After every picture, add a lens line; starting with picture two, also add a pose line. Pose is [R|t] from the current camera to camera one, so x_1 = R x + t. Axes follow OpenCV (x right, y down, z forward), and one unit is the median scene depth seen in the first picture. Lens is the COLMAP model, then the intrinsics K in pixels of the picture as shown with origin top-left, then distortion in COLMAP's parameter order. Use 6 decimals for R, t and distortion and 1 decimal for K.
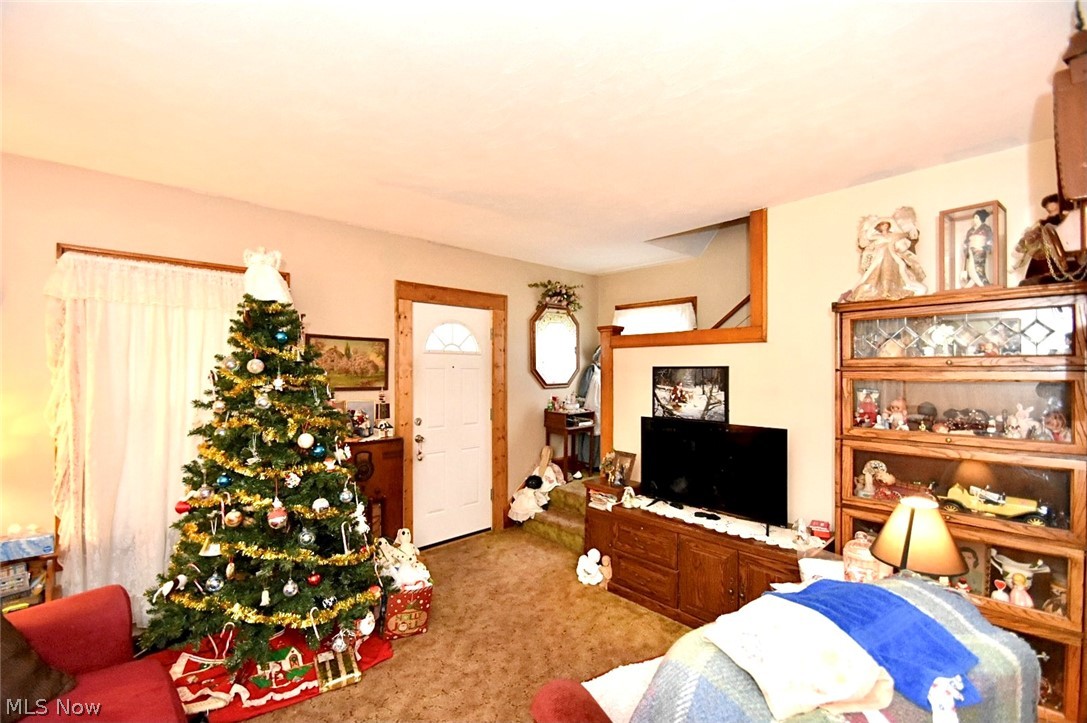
lens RADIAL K [[480.3, 0, 543.5], [0, 480.3, 361.5], [0, 0, 1]] dist [0.001902, -0.010256]
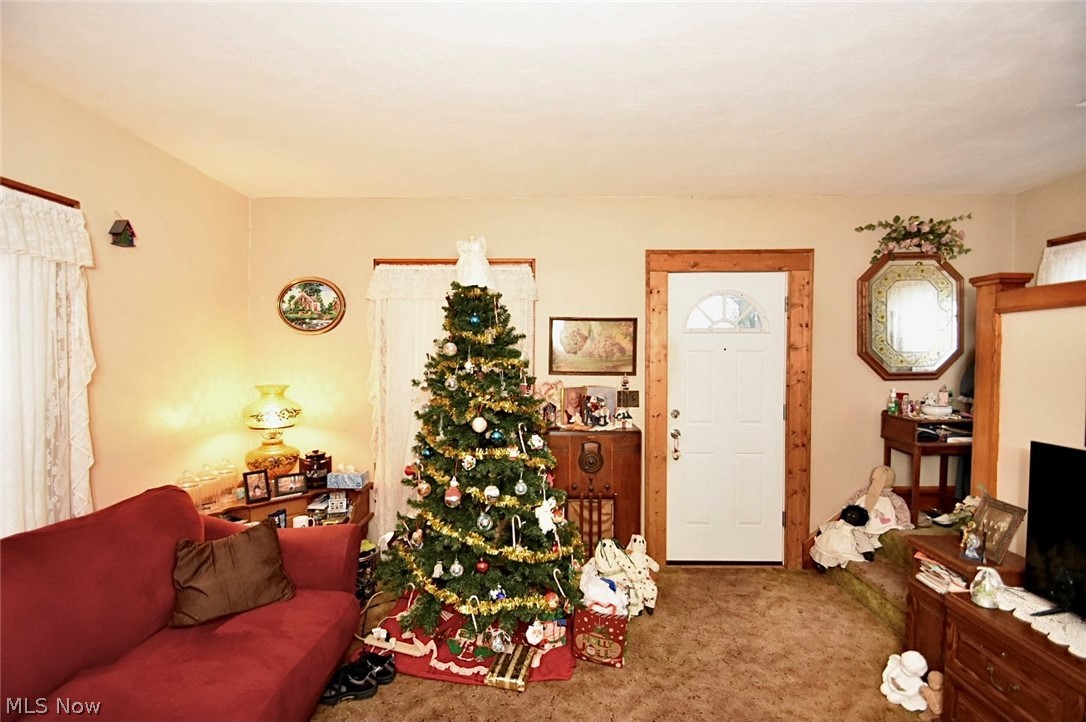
lens RADIAL K [[479.8, 0, 543.0], [0, 479.8, 361.0], [0, 0, 1]] dist [0.001902, -0.010256]
pose [[0.705028, 0.008617, -0.709127, 0.189586], [0.014415, 0.999545, 0.026477, 0.006745], [0.709033, -0.028889, 0.704583, 0.259935]]
